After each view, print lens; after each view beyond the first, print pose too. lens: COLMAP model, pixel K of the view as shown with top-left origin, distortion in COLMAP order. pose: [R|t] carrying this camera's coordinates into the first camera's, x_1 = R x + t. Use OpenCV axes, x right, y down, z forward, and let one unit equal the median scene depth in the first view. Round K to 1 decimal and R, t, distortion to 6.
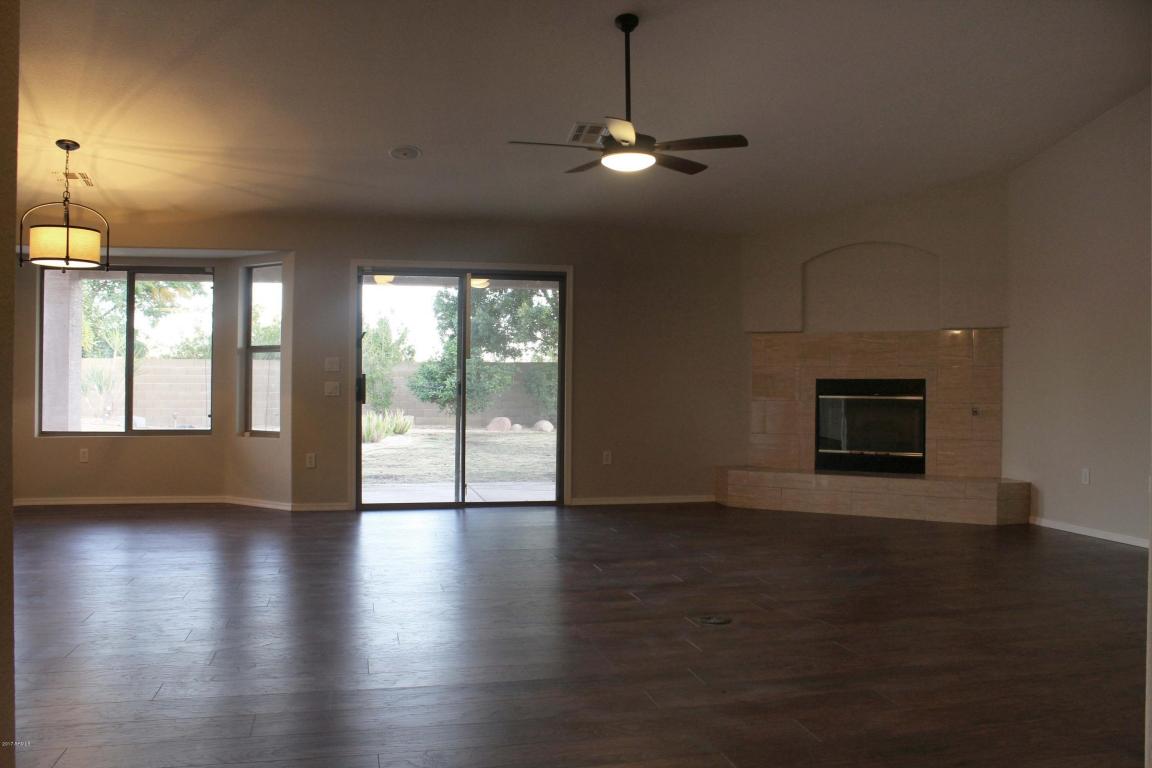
lens RADIAL K [[954.5, 0, 576.0], [0, 954.5, 384.0], [0, 0, 1]] dist [-0.164777, 0.147259]
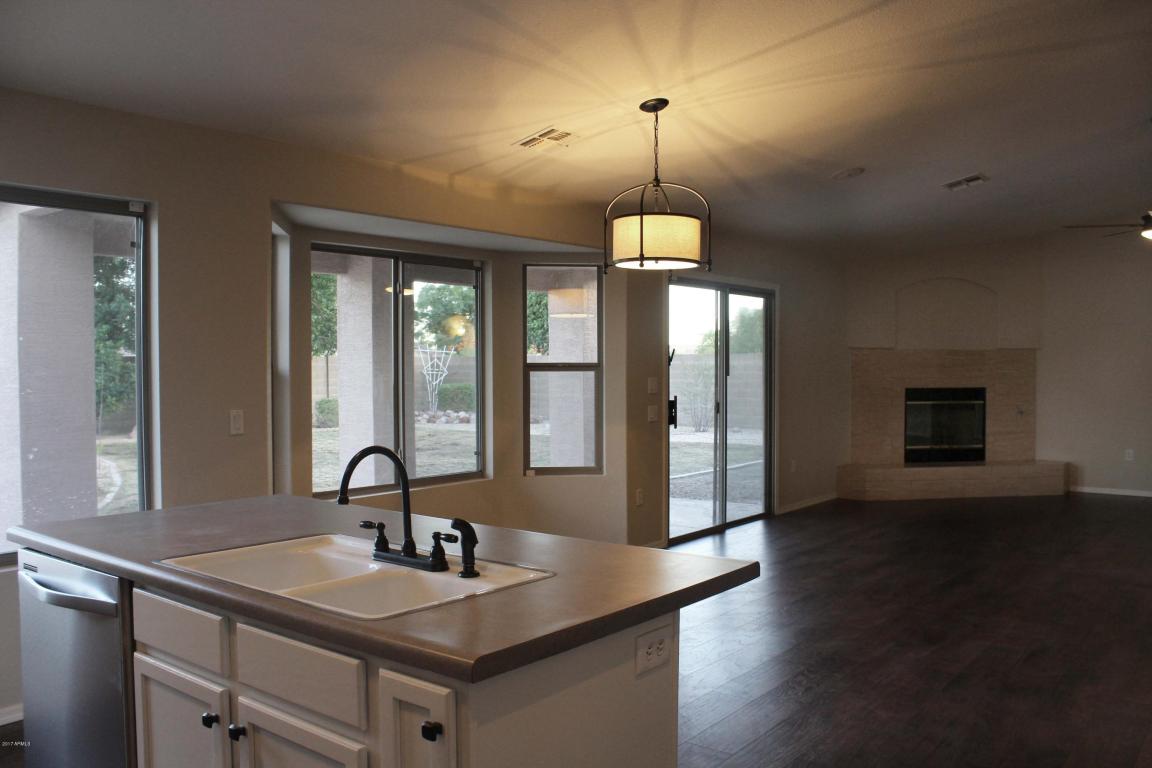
lens RADIAL K [[954.5, 0, 576.0], [0, 954.5, 384.0], [0, 0, 1]] dist [-0.164777, 0.147259]
pose [[0.778149, -0.019561, 0.627775, -0.871151], [0.007589, 0.999735, 0.021744, -0.042196], [-0.628034, -0.012156, 0.778091, 0.353734]]
